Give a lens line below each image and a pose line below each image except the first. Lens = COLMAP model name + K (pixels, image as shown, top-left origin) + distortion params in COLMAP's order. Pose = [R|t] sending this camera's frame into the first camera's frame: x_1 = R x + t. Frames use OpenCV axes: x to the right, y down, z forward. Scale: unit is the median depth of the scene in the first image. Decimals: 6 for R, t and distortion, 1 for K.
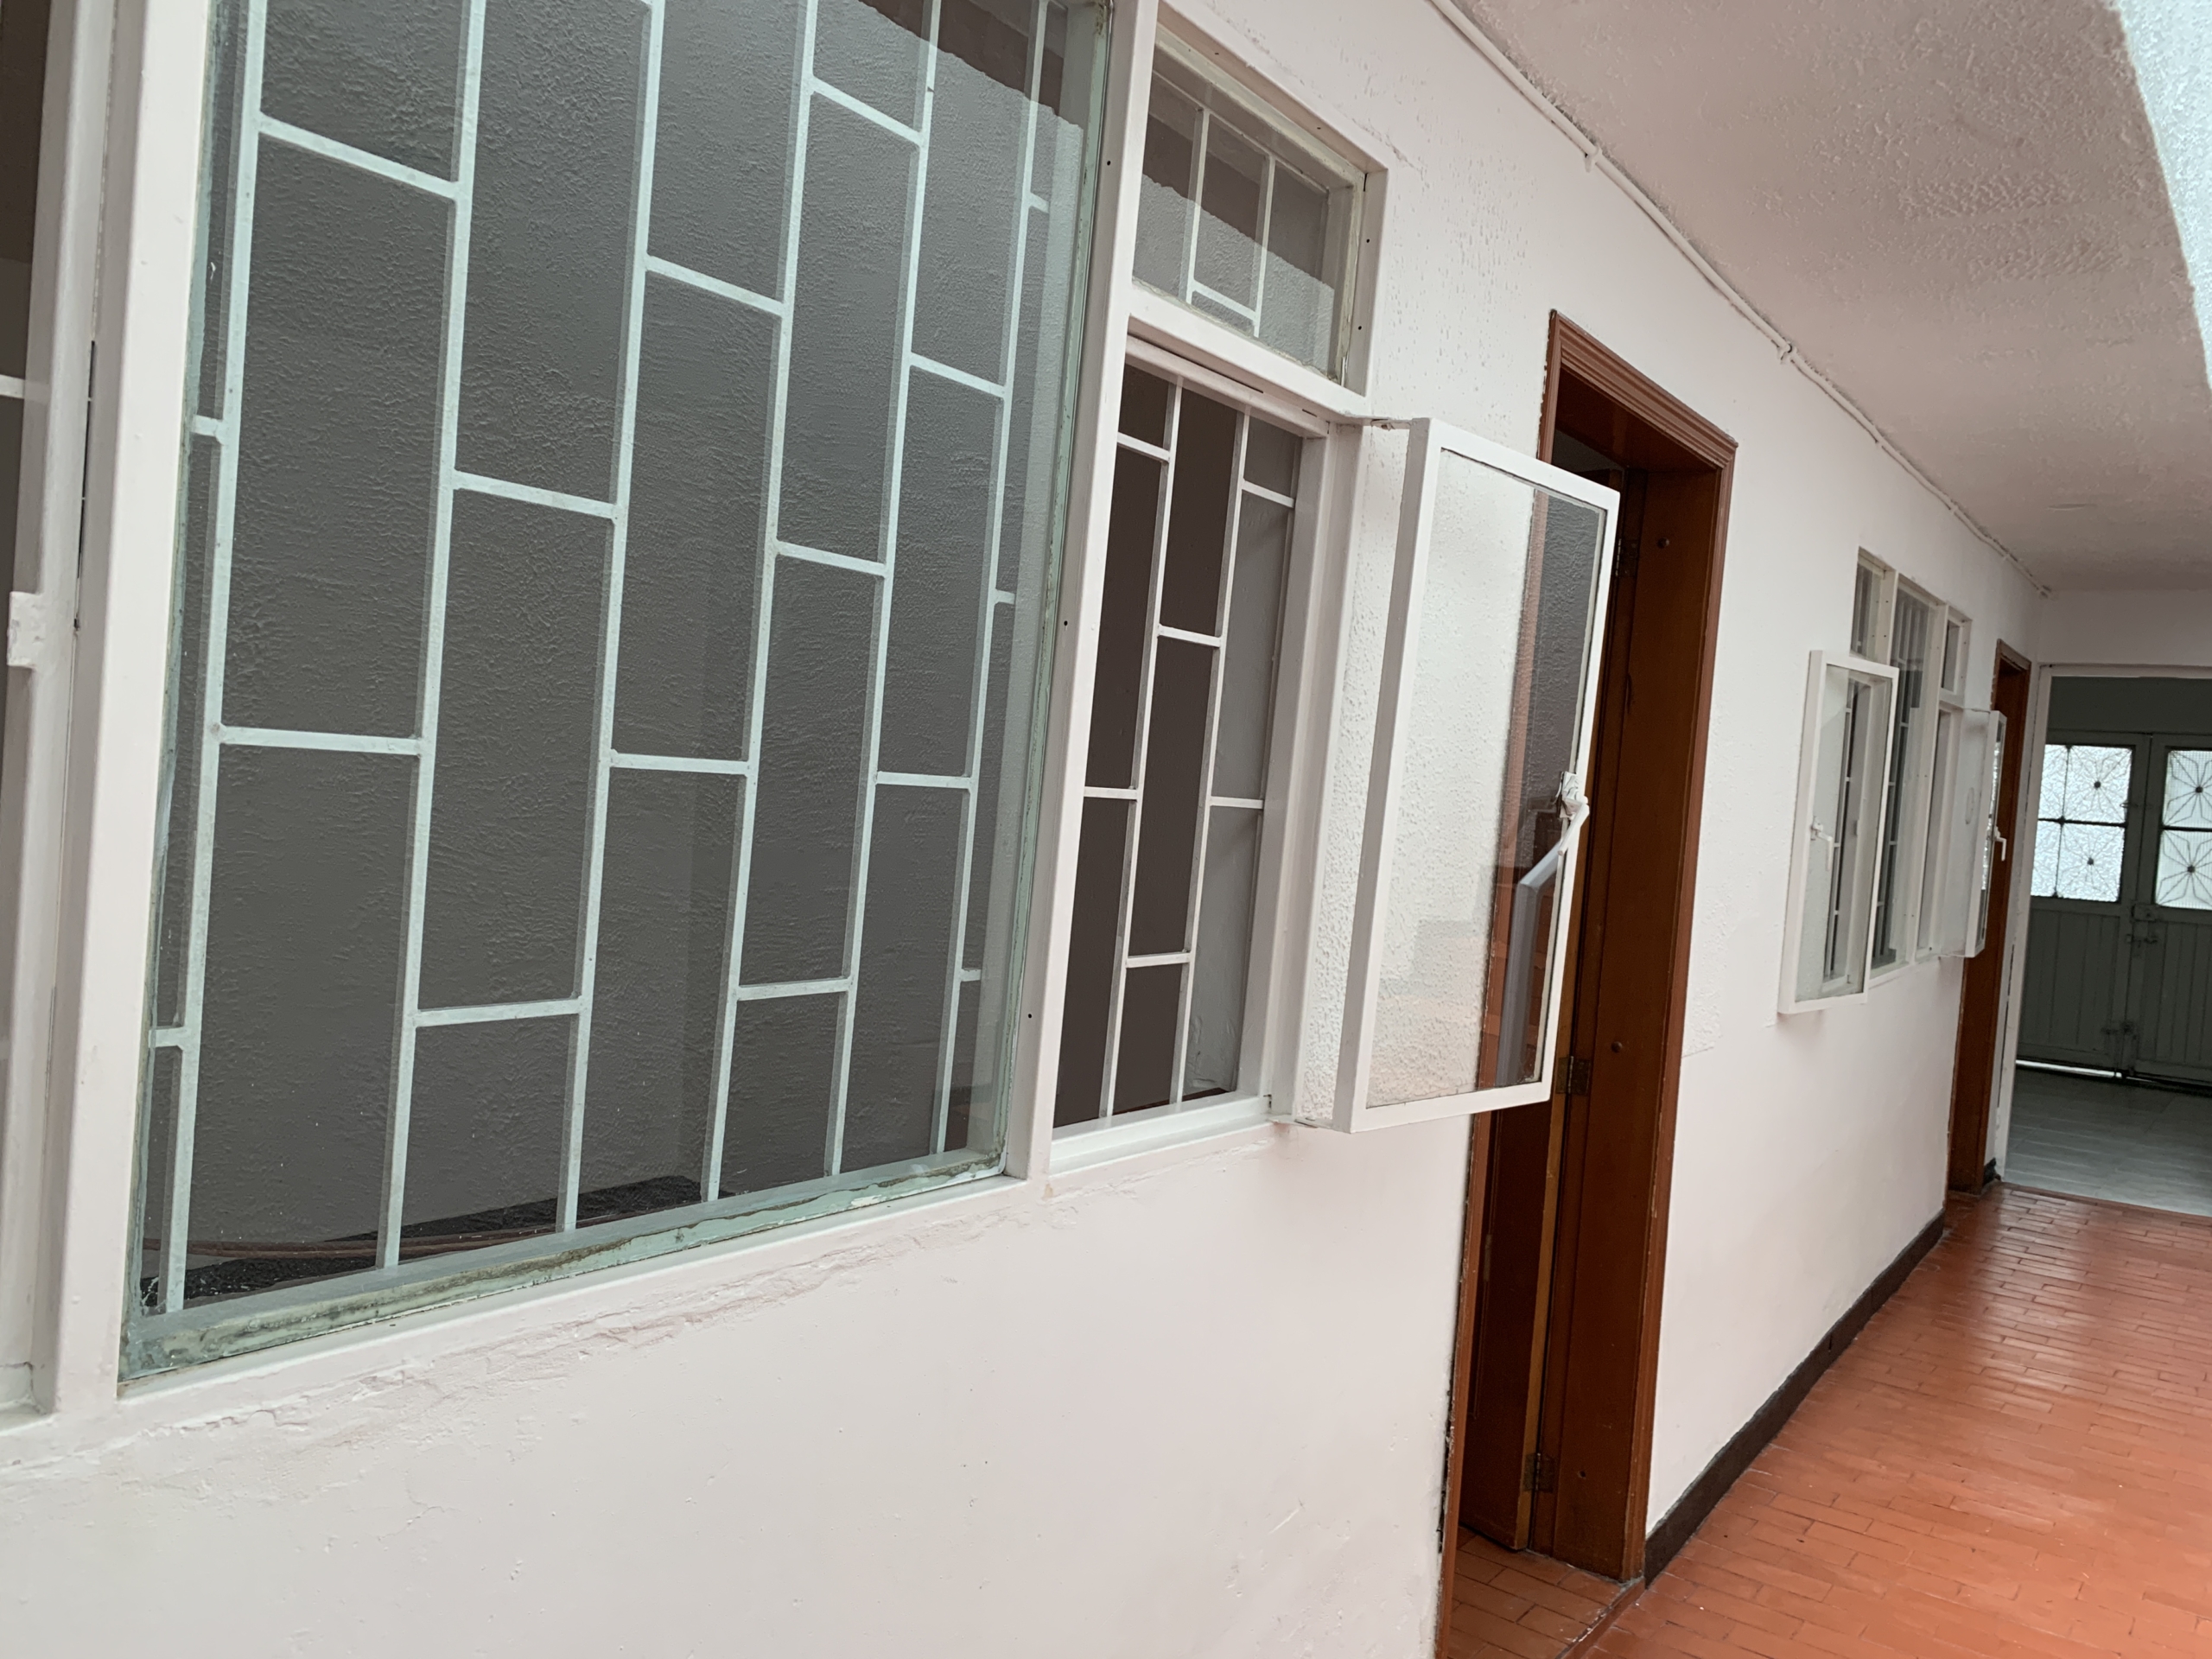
lens RADIAL K [[1704.1, 0, 1105.2], [0, 1704.1, 850.5], [0, 0, 1]] dist [0.049719, -0.042902]
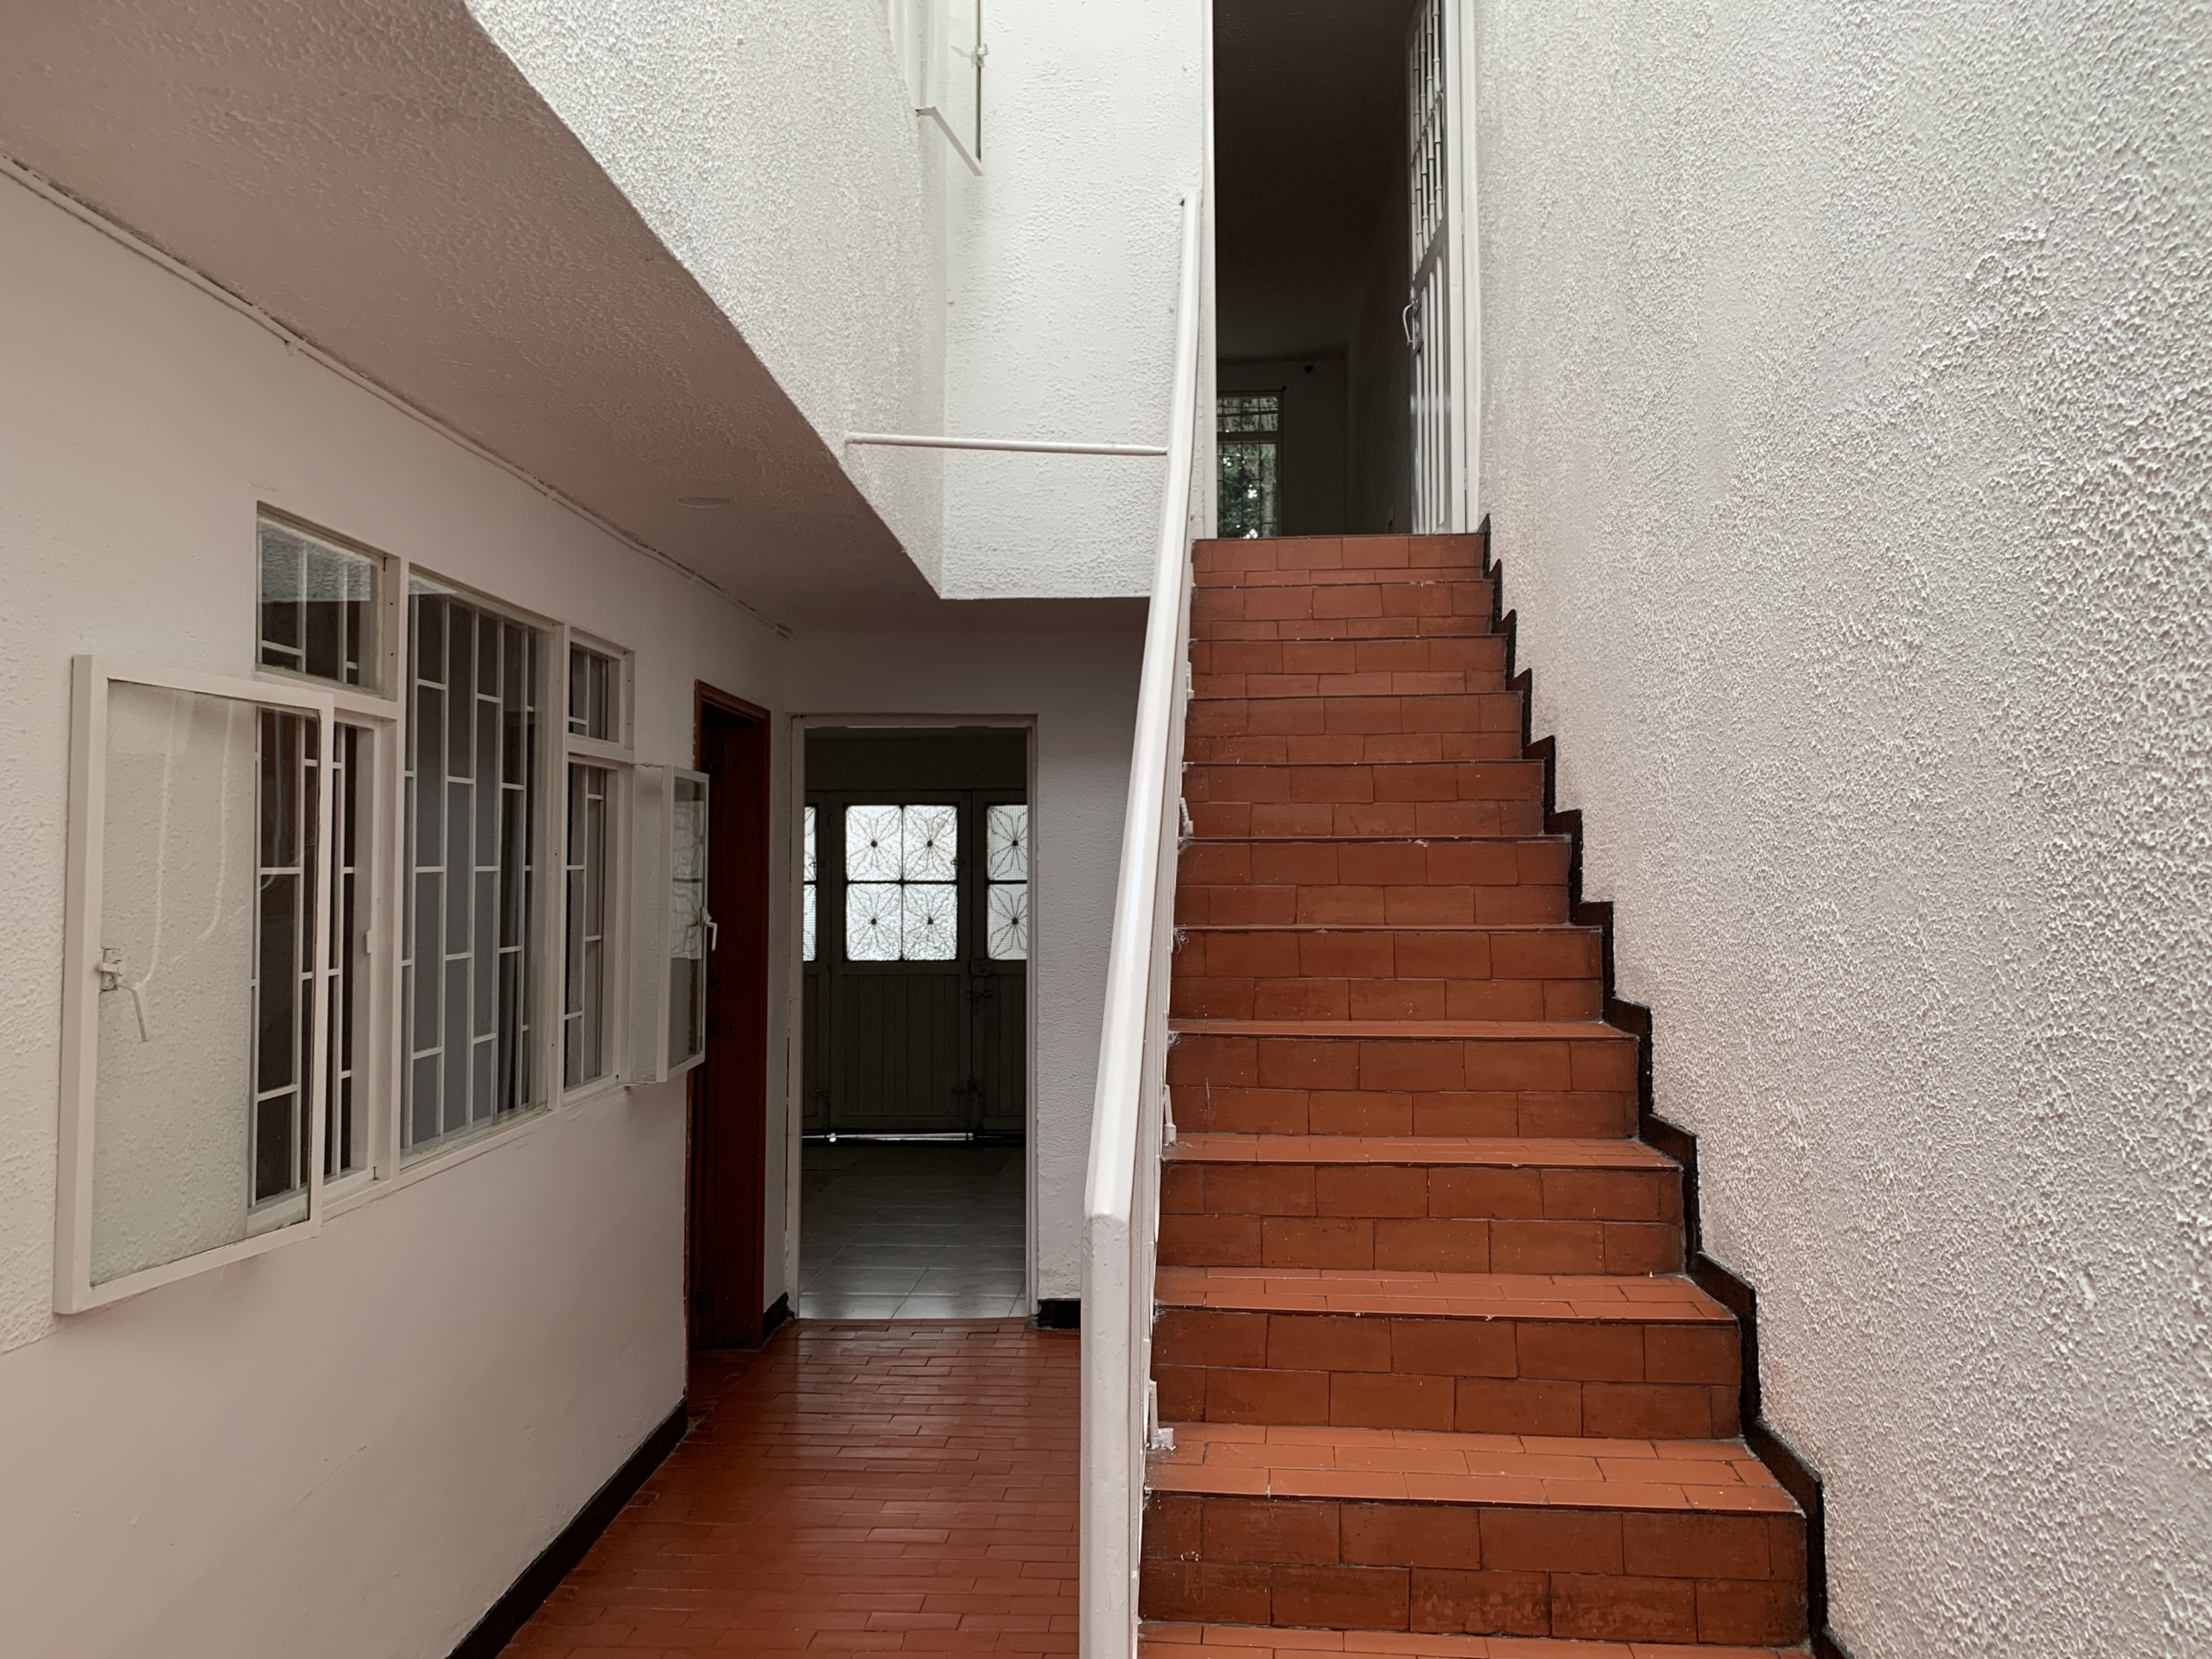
lens RADIAL K [[1704.1, 0, 1103.3], [0, 1704.1, 817.2], [0, 0, 1]] dist [0.049719, -0.042902]
pose [[0.841200, -0.050032, 0.538405, 0.133990], [0.085752, 0.995453, -0.041474, -0.004007], [-0.533882, 0.081057, 0.841665, 0.120921]]
